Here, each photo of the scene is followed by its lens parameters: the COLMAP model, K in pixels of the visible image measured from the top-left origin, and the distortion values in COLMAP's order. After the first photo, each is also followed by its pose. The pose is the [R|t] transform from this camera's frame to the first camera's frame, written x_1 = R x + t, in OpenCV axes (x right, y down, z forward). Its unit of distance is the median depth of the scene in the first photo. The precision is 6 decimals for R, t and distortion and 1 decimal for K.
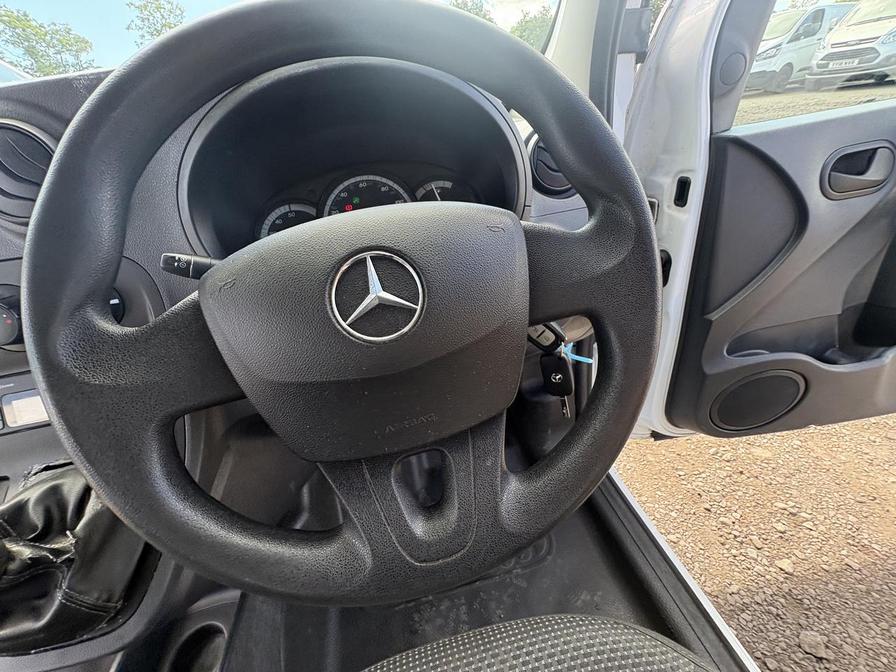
lens RADIAL K [[360.6, 0, 449.5], [0, 360.6, 337.5], [0, 0, 1]] dist [-0.001264, 0.001038]
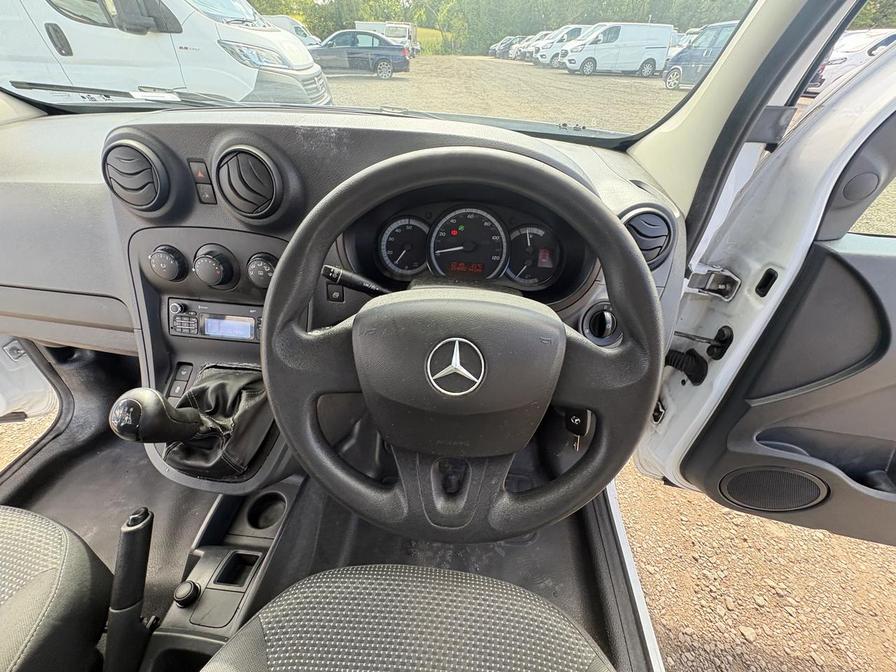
lens RADIAL K [[360.6, 0, 447.3], [0, 360.6, 336.3], [0, 0, 1]] dist [-0.001264, 0.001038]
pose [[0.942899, 0.299780, -0.145171, -0.018110], [-0.280169, 0.949529, 0.141067, -0.182126], [0.180133, -0.092340, 0.979298, -0.217656]]
